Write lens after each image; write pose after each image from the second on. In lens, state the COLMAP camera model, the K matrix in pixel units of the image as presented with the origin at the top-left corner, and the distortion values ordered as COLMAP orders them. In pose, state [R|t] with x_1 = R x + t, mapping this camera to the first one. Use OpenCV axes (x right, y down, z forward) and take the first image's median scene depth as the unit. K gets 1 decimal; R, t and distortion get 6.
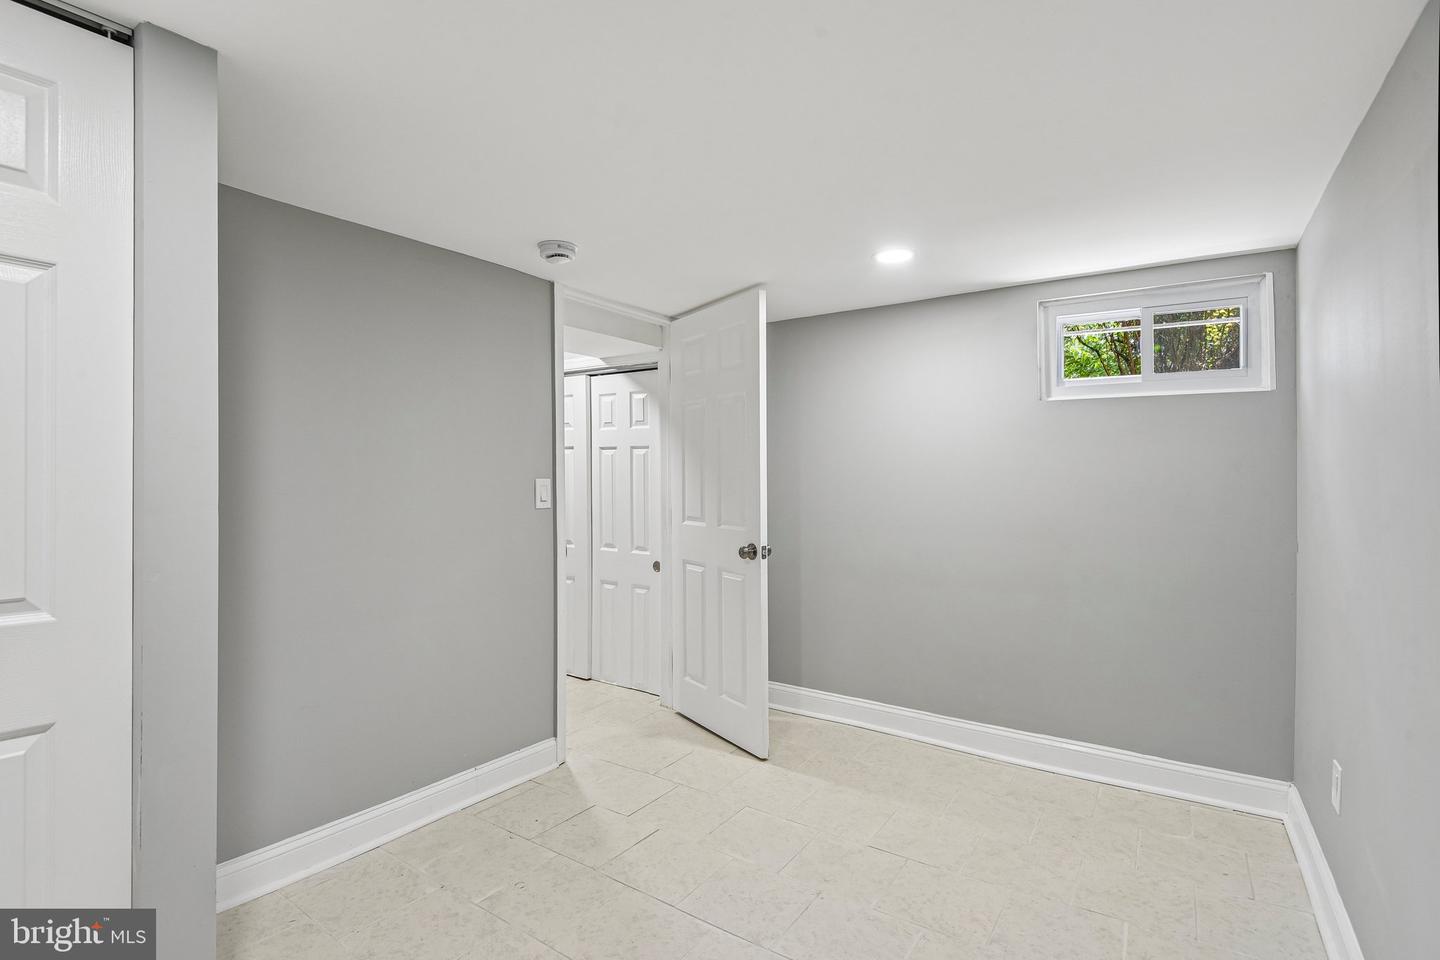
lens RADIAL K [[675.6, 0, 720.0], [0, 675.6, 480.0], [0, 0, 1]] dist [-0.041631, -0.003997]
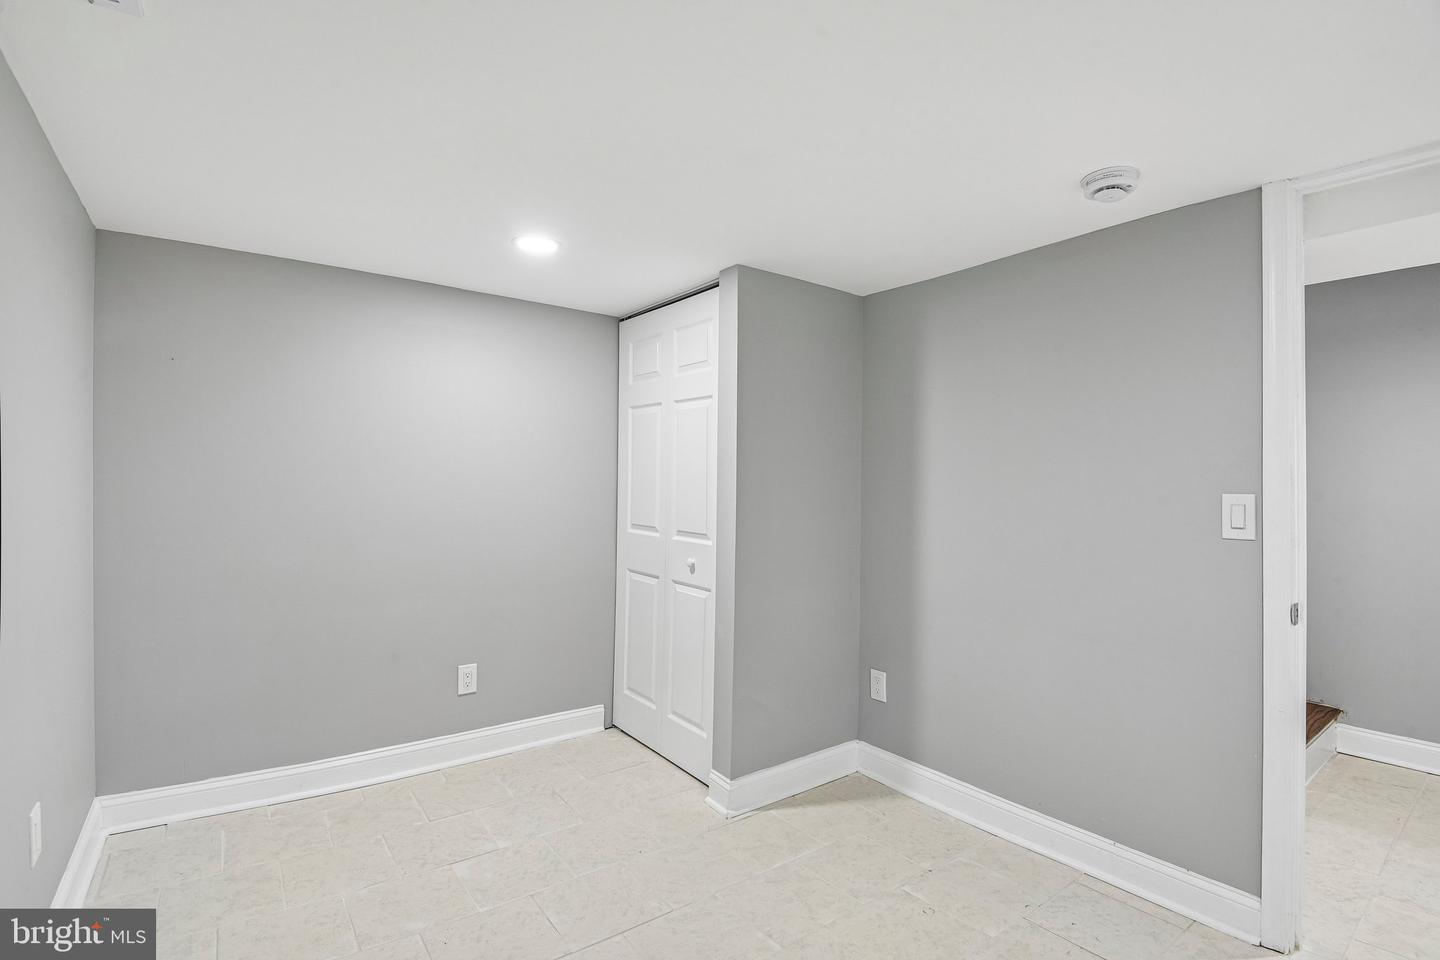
lens RADIAL K [[675.6, 0, 720.0], [0, 675.6, 480.0], [0, 0, 1]] dist [-0.041631, -0.003997]
pose [[-0.310345, -0.008891, -0.950582, 0.561238], [-0.009992, 0.999932, -0.006090, -0.007269], [0.950571, 0.007608, -0.310413, 0.786097]]
